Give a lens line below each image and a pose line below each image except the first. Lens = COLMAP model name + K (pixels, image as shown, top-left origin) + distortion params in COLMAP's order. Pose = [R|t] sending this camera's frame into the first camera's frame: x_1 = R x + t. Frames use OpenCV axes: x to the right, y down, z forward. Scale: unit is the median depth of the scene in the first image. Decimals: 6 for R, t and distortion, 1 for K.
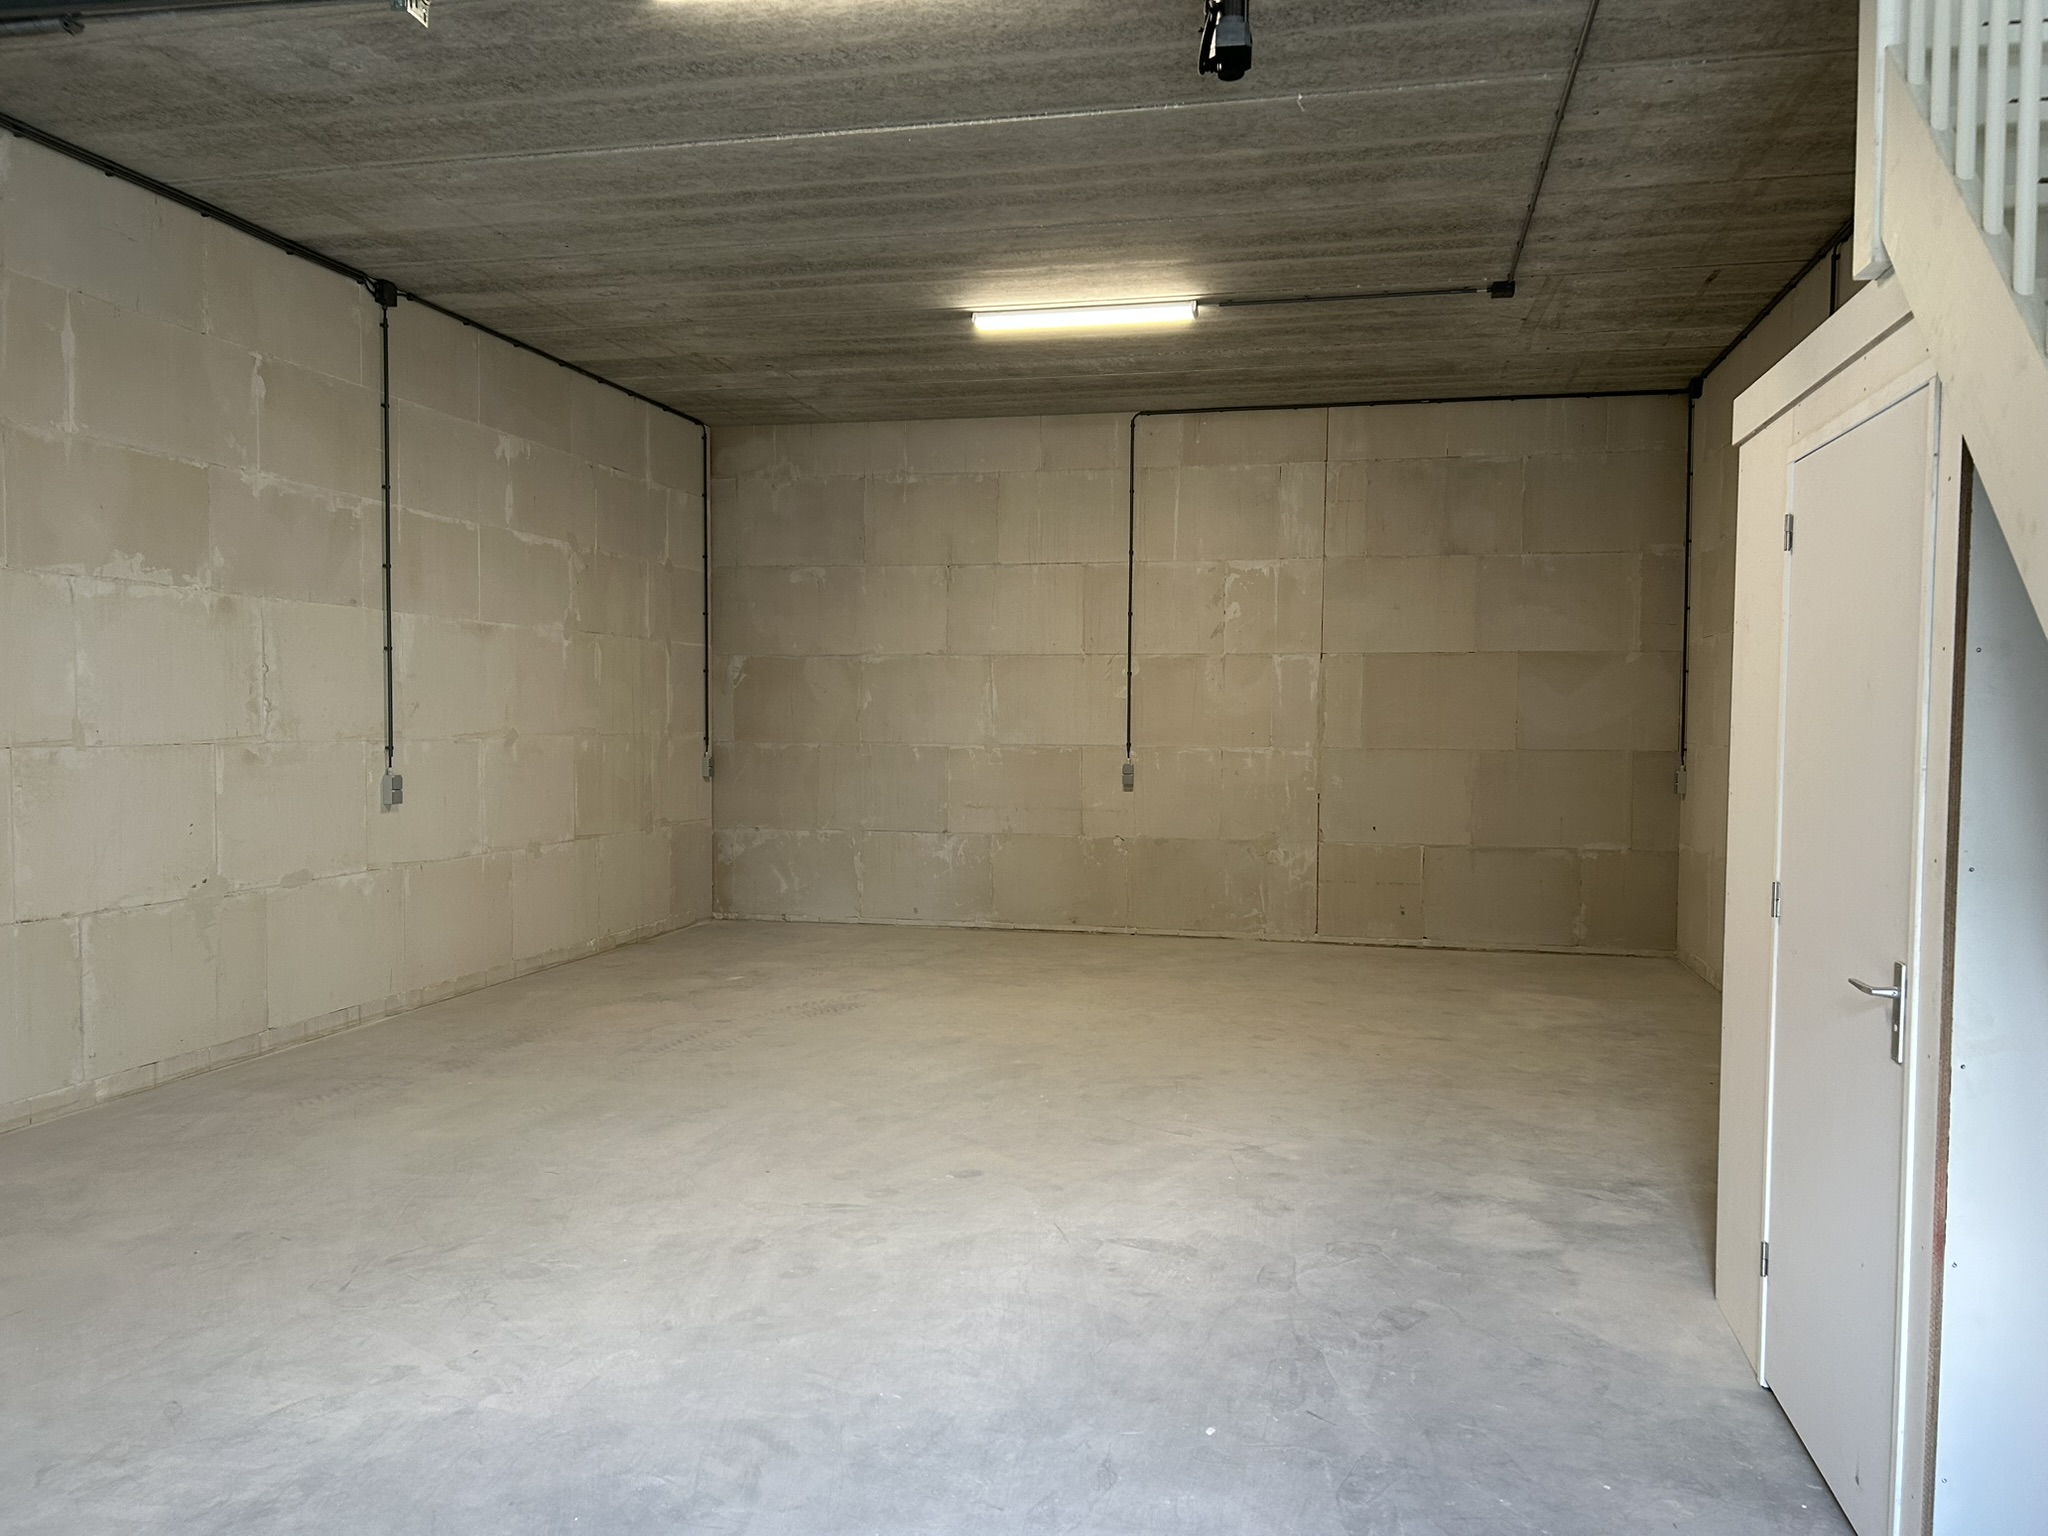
lens RADIAL K [[1535.6, 0, 1028.6], [0, 1535.6, 783.2], [0, 0, 1]] dist [0.067909, -0.069664]
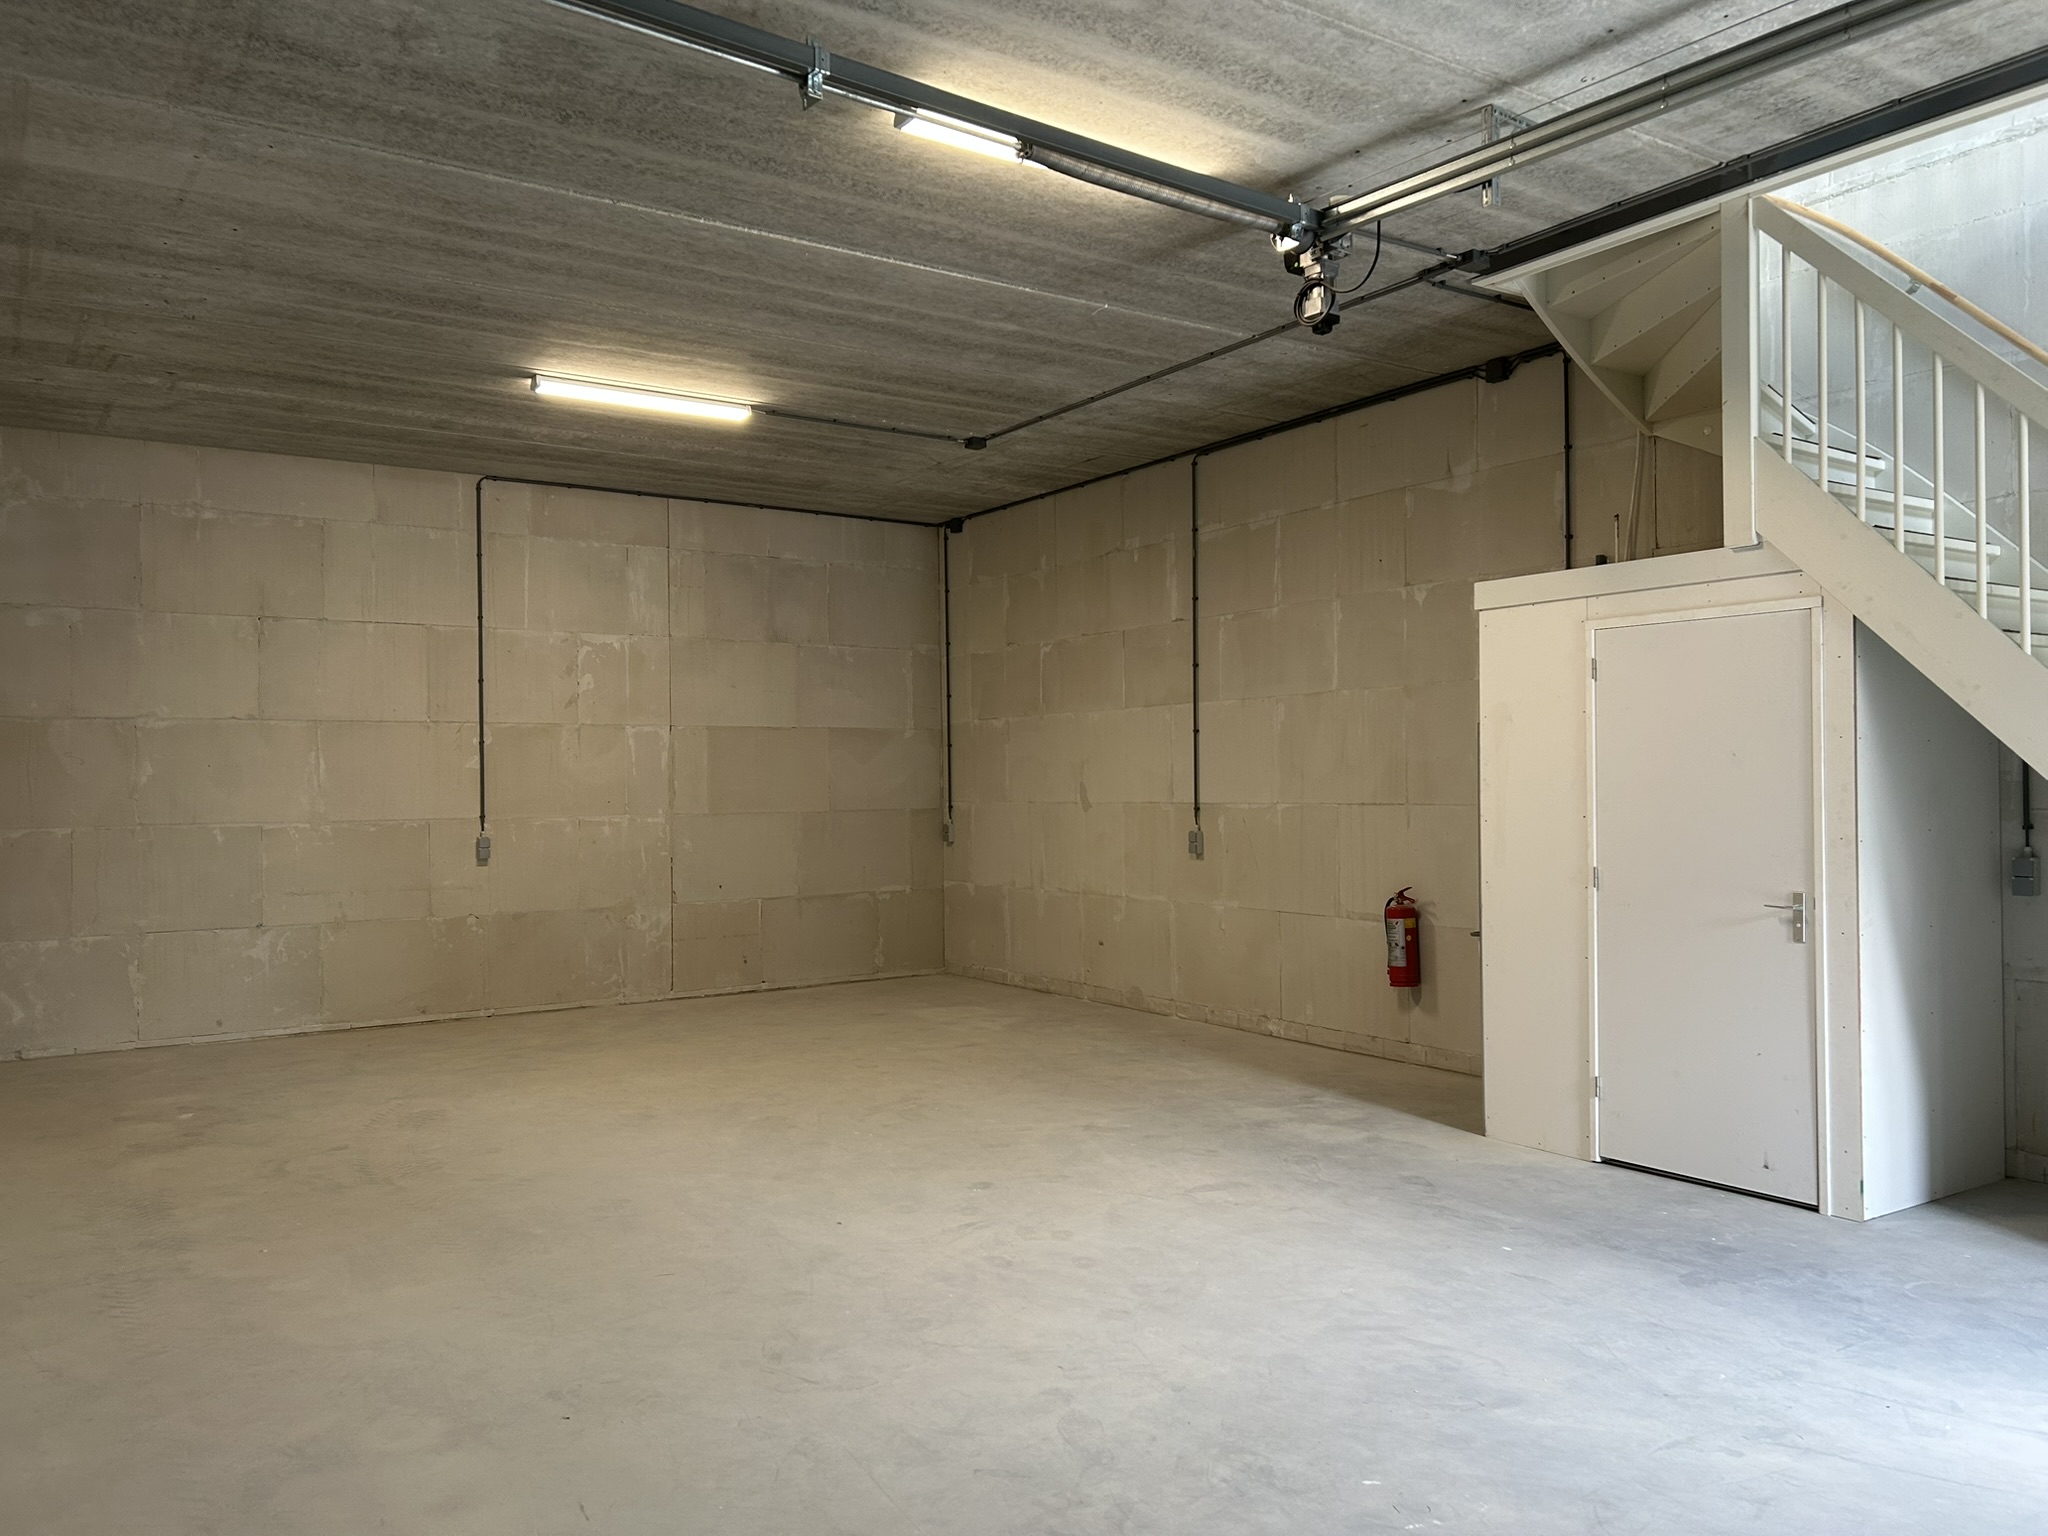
lens RADIAL K [[1535.6, 0, 1032.3], [0, 1535.6, 775.8], [0, 0, 1]] dist [0.067909, -0.069664]
pose [[0.684376, -0.010022, 0.729061, -0.649970], [0.047195, 0.998418, -0.030577, -0.008329], [-0.727600, 0.055334, 0.683766, 0.141062]]
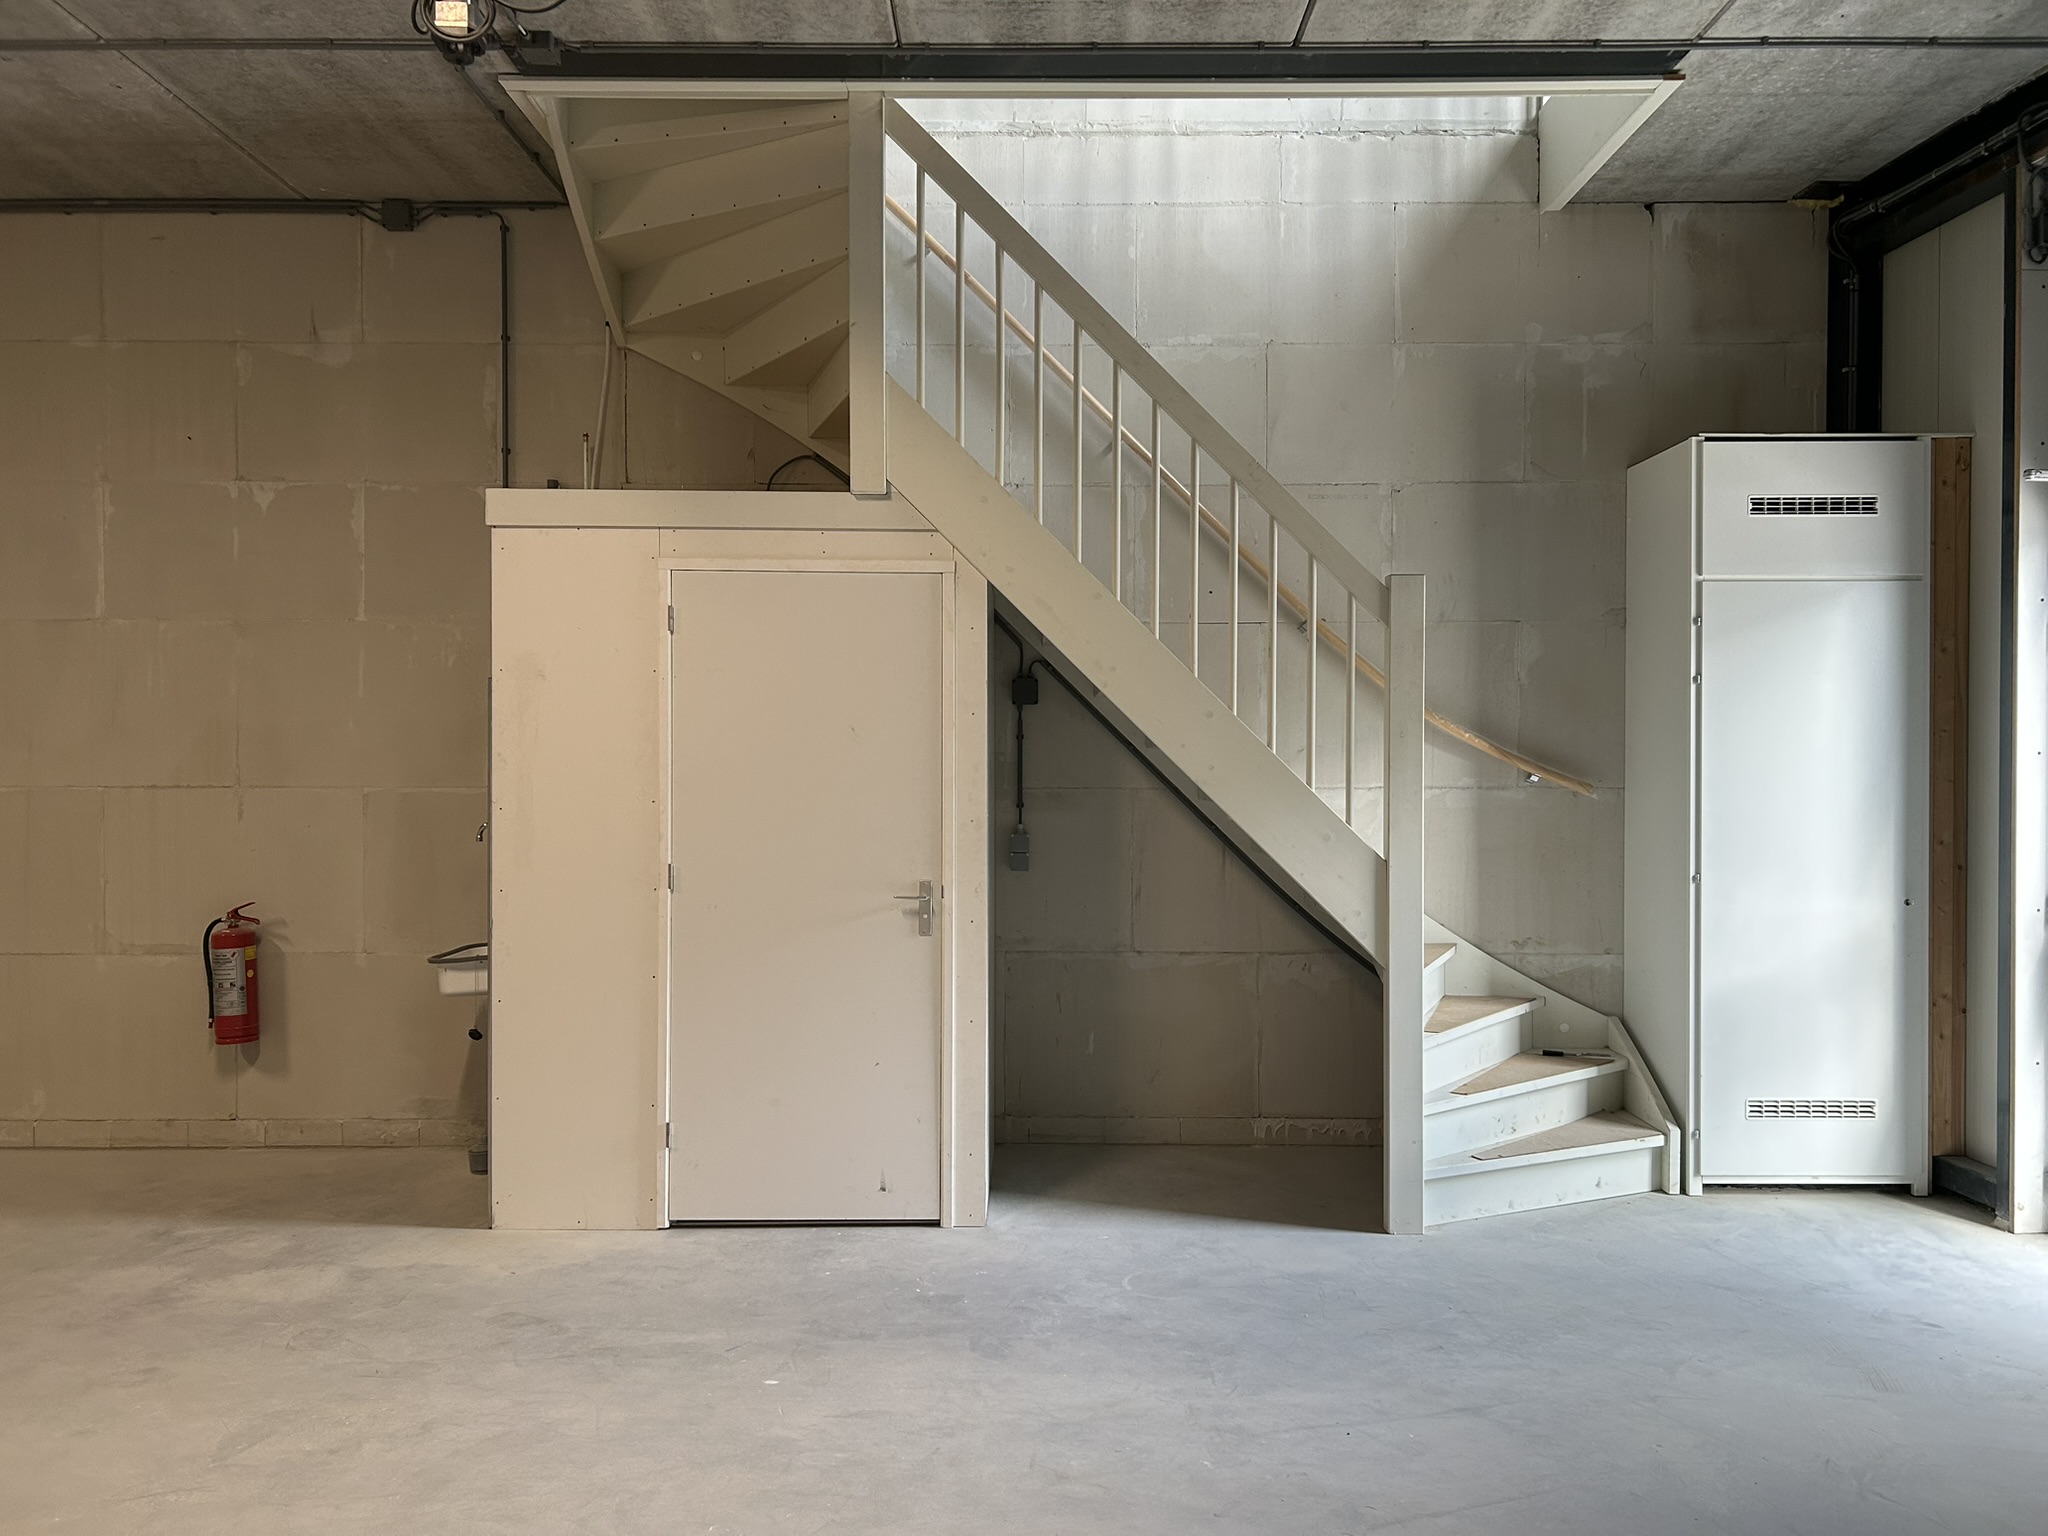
lens RADIAL K [[1535.6, 0, 1026.7], [0, 1535.6, 775.0], [0, 0, 1]] dist [0.067909, -0.069664]
pose [[-0.218063, -0.020083, 0.975728, -0.509623], [0.039763, 0.998775, 0.029444, -0.024347], [-0.975124, 0.045218, -0.216997, 0.524960]]
